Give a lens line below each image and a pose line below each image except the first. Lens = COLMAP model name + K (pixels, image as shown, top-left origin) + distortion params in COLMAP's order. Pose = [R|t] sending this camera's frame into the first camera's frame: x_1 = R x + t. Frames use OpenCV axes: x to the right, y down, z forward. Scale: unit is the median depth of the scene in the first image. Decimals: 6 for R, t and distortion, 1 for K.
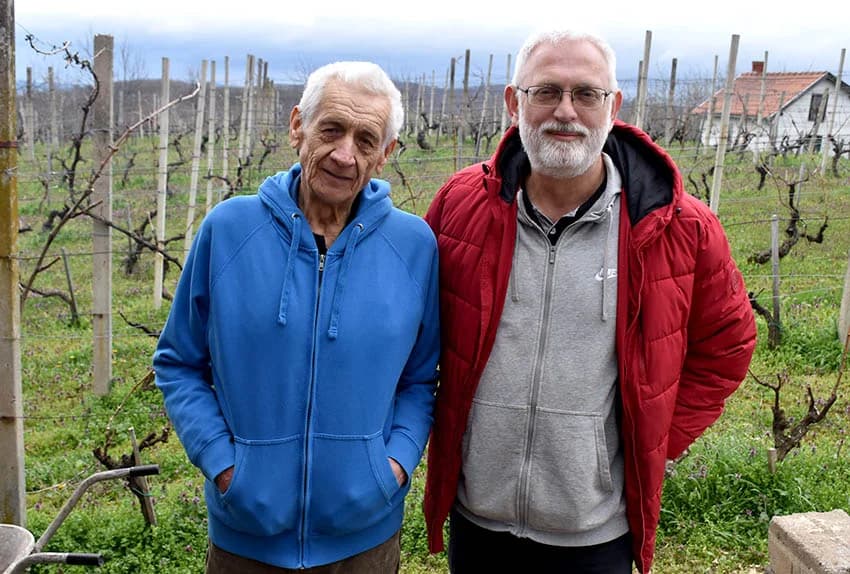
lens RADIAL K [[1193.4, 0, 426.5], [0, 1193.4, 321.8], [0, 0, 1]] dist [-0.139070, 0.529181]
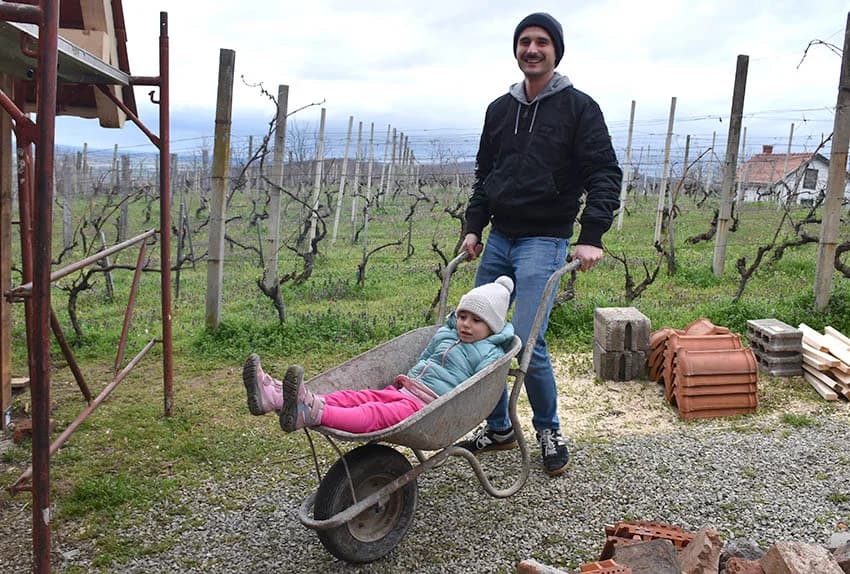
lens RADIAL K [[1193.4, 0, 426.5], [0, 1193.4, 321.8], [0, 0, 1]] dist [-0.139070, 0.529181]
pose [[0.981771, 0.034161, -0.186973, 0.335072], [-0.060339, 0.988847, -0.136168, 0.403057], [0.180236, 0.144967, 0.972882, -0.777109]]
